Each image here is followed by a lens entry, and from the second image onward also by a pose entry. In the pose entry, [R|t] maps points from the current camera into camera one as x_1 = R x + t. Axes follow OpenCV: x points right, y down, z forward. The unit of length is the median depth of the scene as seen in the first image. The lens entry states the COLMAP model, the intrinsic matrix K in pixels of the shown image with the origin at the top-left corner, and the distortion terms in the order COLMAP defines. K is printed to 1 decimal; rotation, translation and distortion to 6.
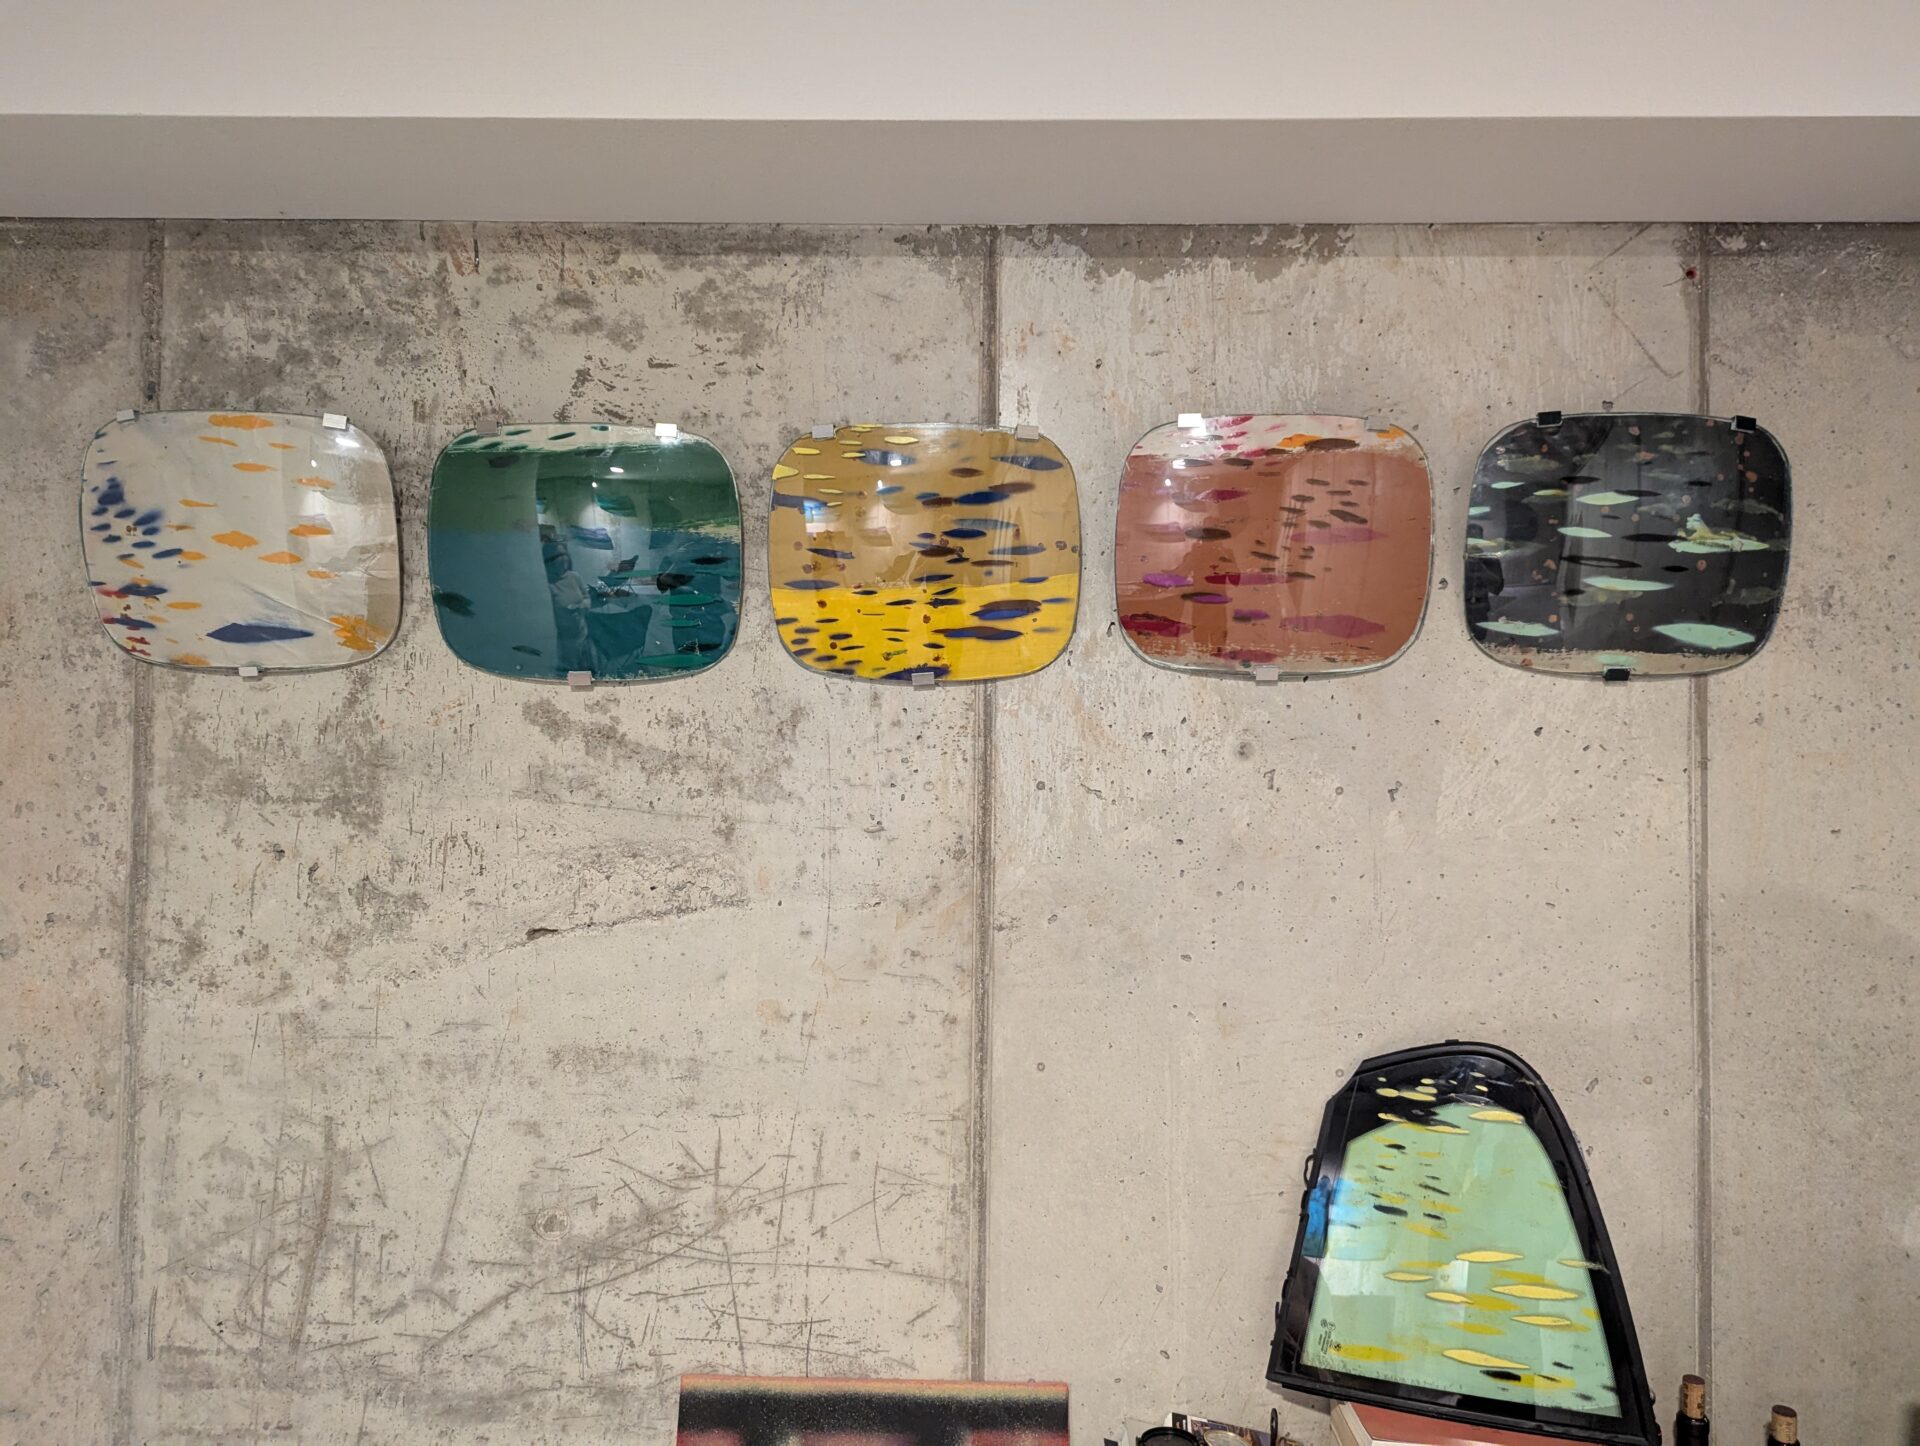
lens RADIAL K [[1347.0, 0, 978.5], [0, 1347.0, 721.3], [0, 0, 1]] dist [0.075001, -0.078100]
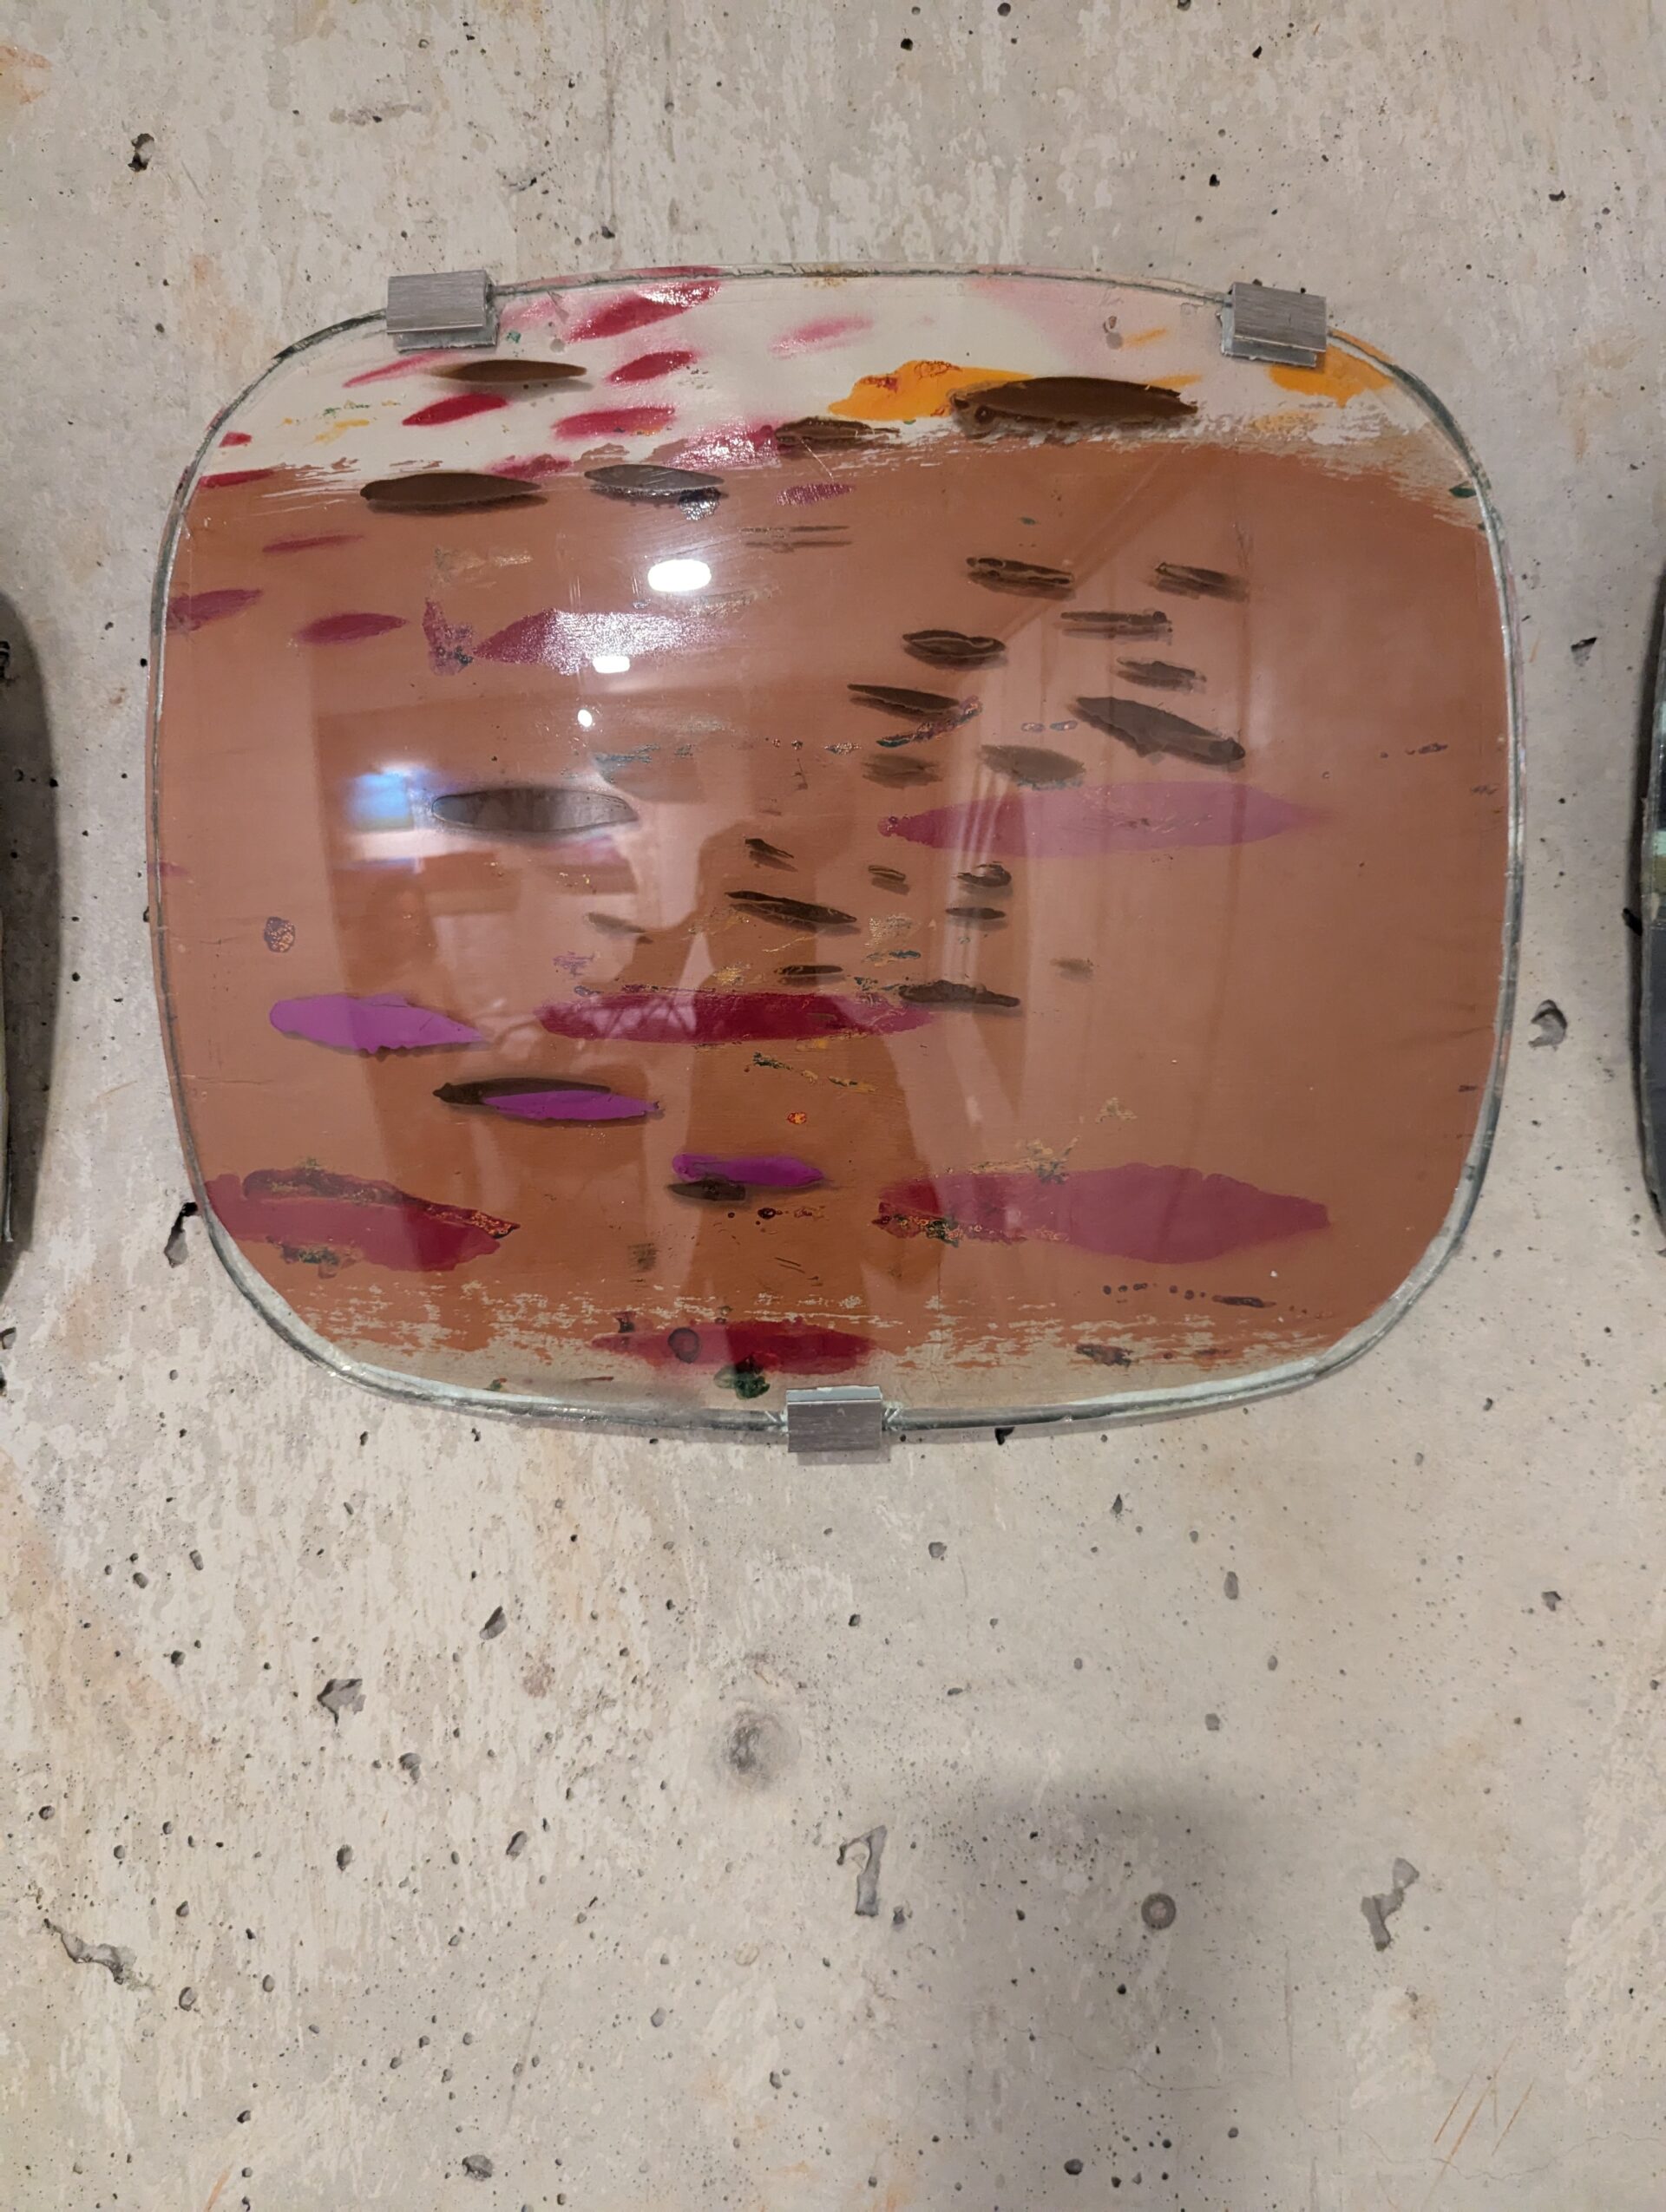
lens RADIAL K [[1552.1, 0, 822.3], [0, 1552.1, 1111.1], [0, 0, 1]] dist [0.075001, -0.078100]
pose [[0.998492, -0.017816, 0.051919, 0.196315], [0.020159, 0.998786, -0.044956, -0.075564], [-0.051055, 0.045935, 0.997639, 0.723879]]
